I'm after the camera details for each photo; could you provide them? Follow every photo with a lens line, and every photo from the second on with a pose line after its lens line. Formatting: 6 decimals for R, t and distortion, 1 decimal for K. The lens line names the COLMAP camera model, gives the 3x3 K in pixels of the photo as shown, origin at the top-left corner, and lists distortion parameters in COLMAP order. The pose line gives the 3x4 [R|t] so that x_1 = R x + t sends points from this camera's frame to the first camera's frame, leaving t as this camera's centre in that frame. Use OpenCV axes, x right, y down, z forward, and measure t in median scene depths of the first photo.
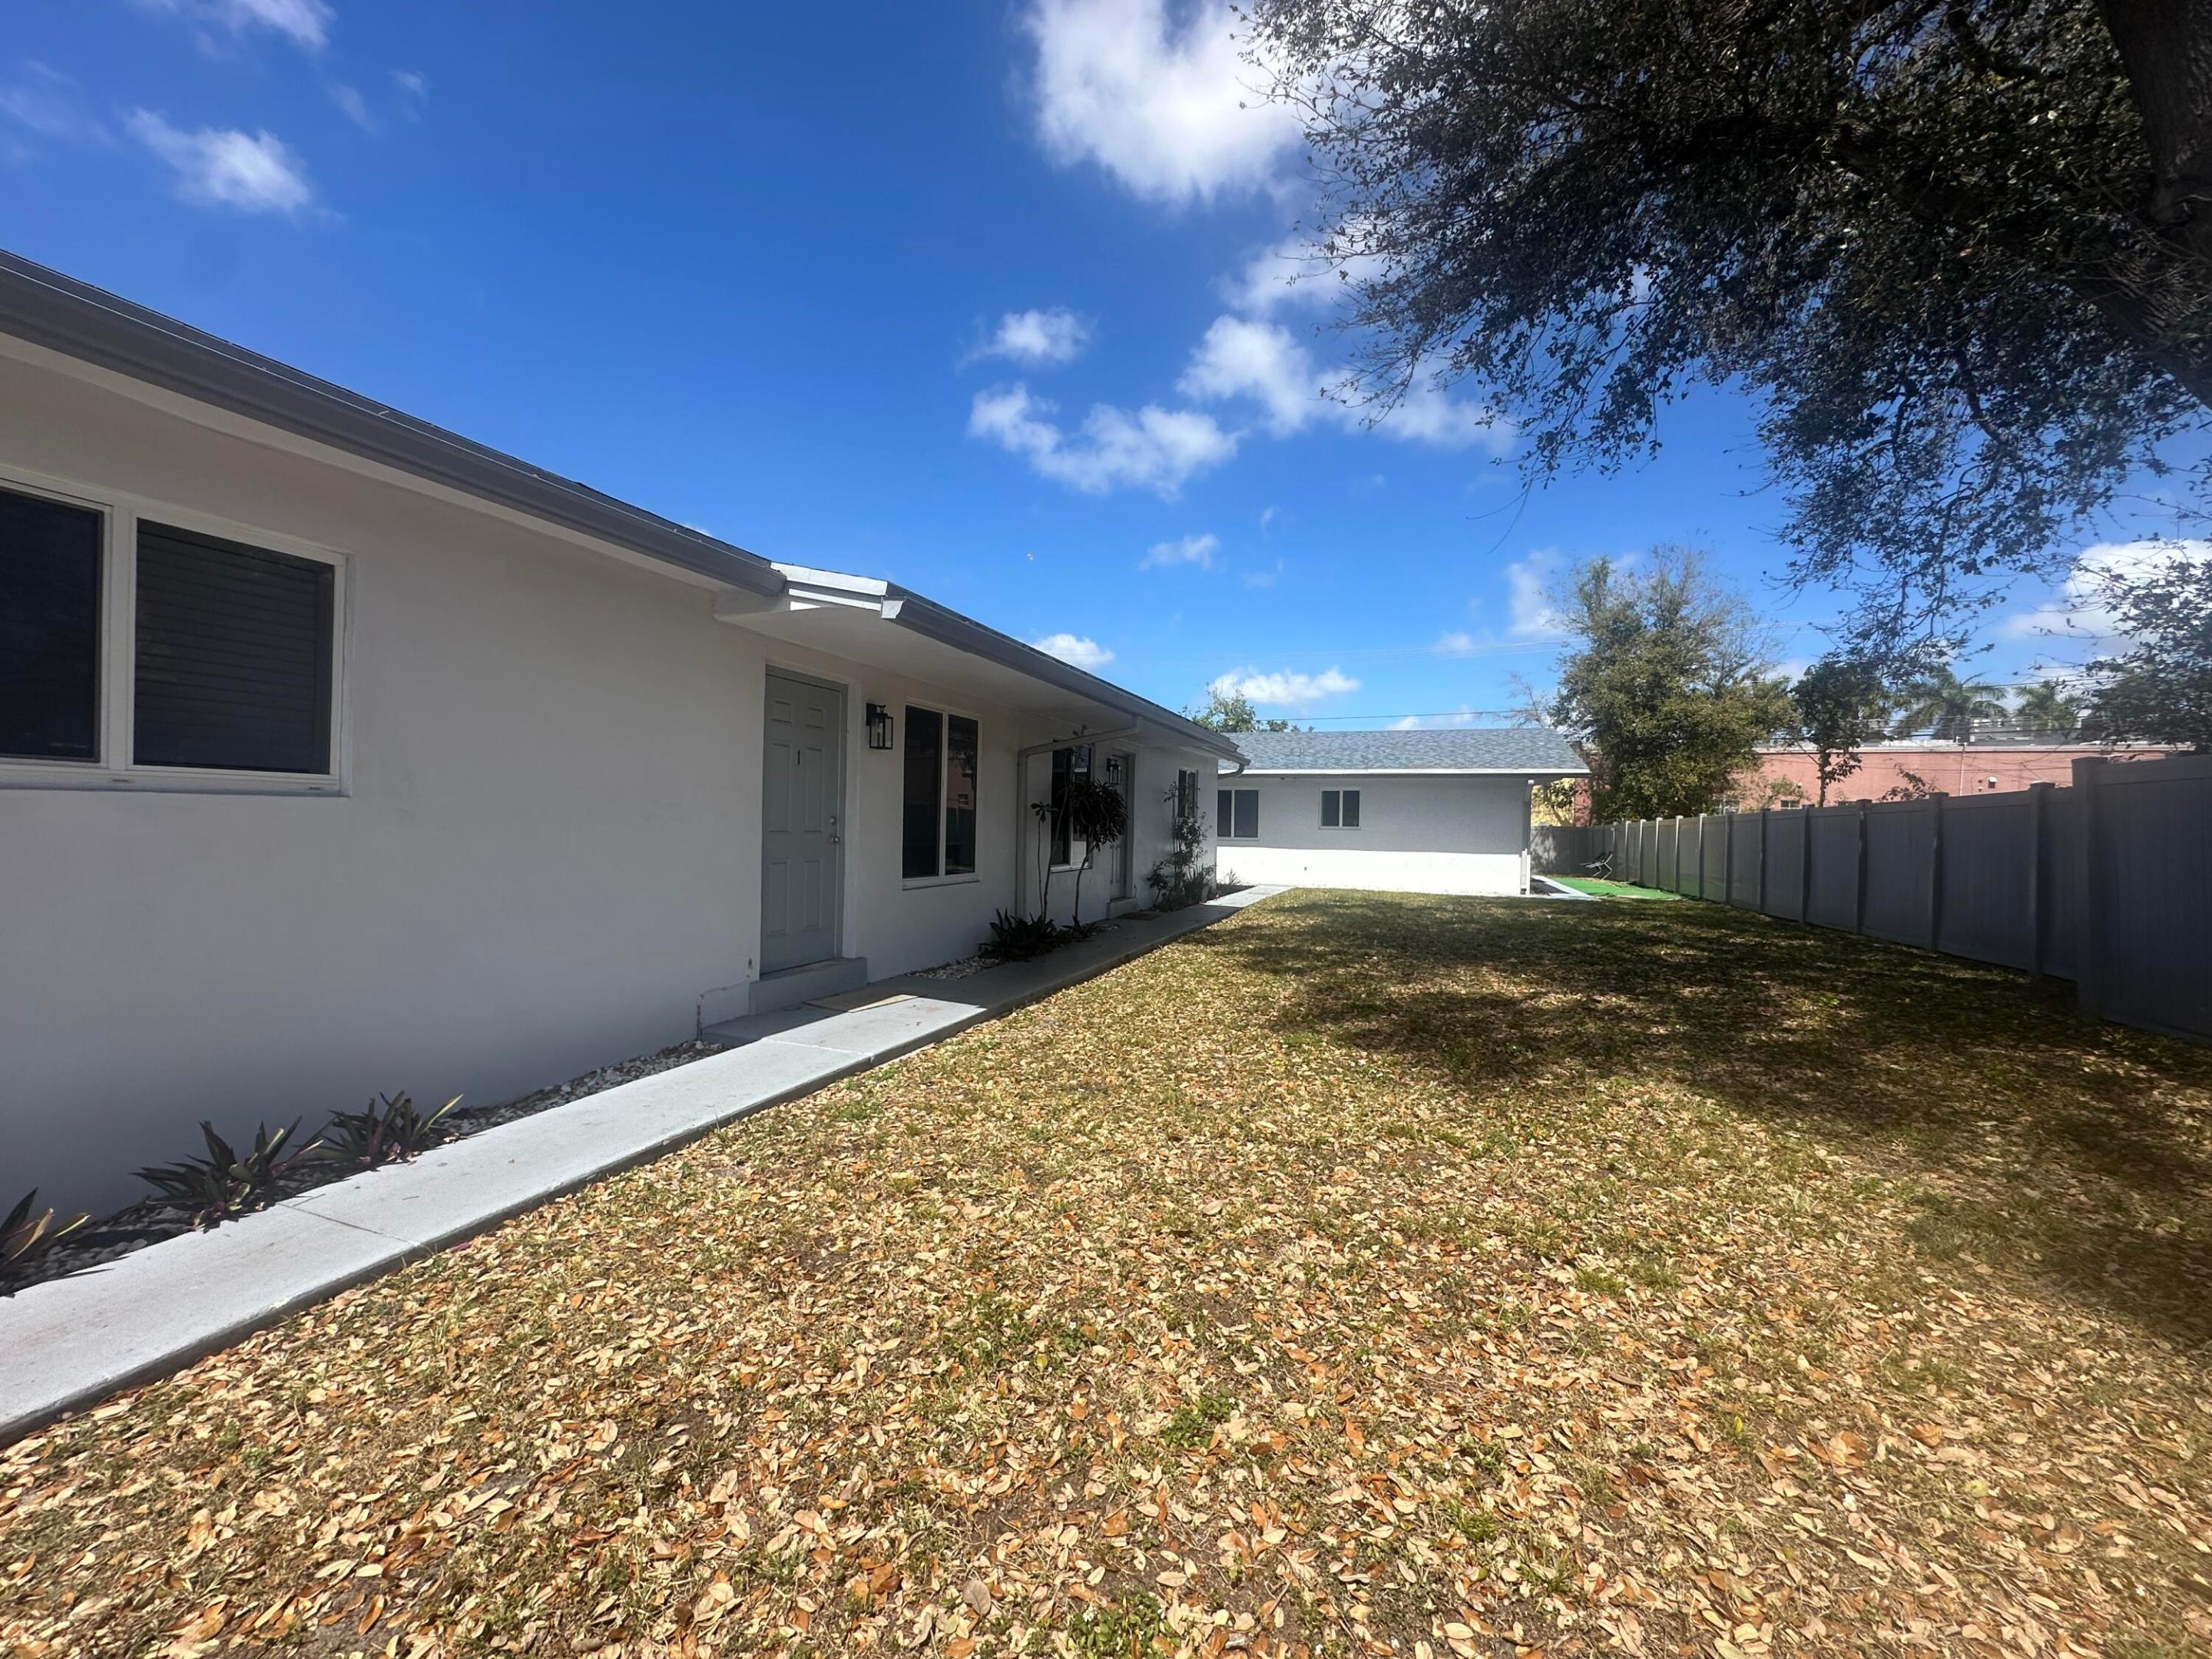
lens RADIAL K [[877.9, 0, 1094.0], [0, 877.9, 832.3], [0, 0, 1]] dist [-0.013659, -0.000214]
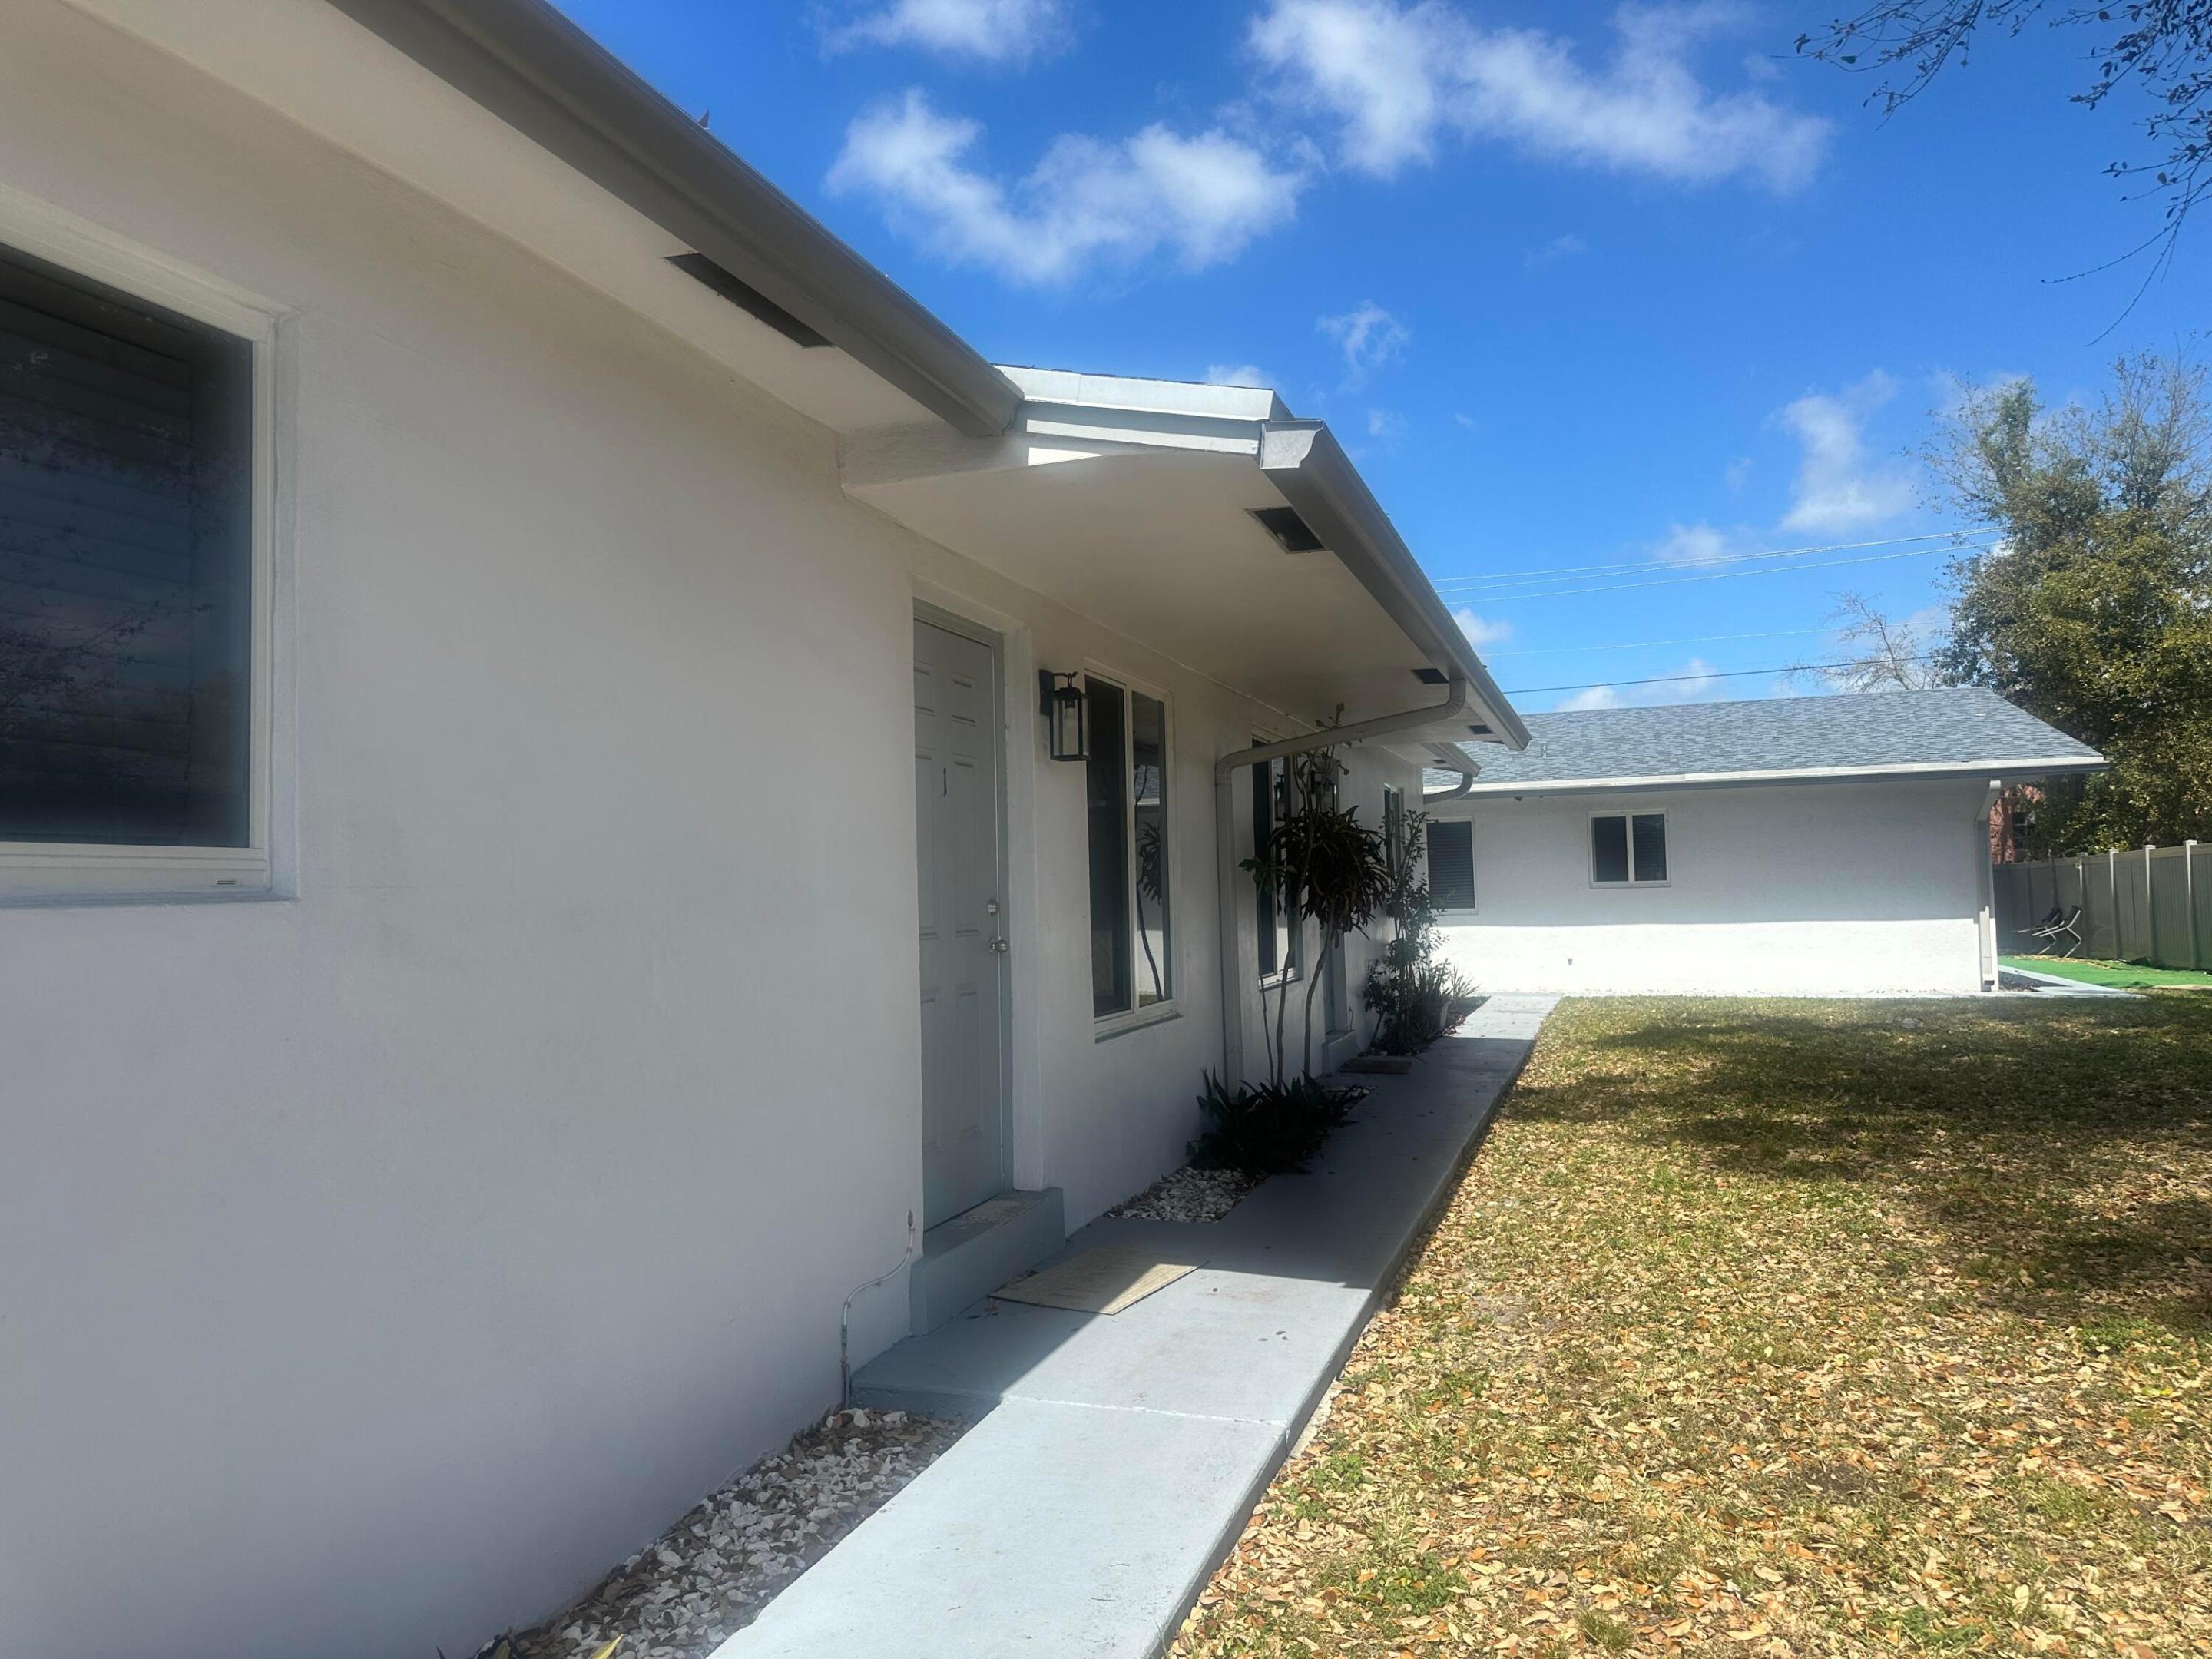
lens RADIAL K [[1540.0, 0, 1087.2], [0, 1540.0, 823.1], [0, 0, 1]] dist [0.050428, -0.064588]
pose [[0.998660, -0.042444, 0.029624, -0.163361], [0.044063, 0.997440, -0.056325, -0.006093], [-0.027157, 0.057555, 0.997973, 0.084244]]
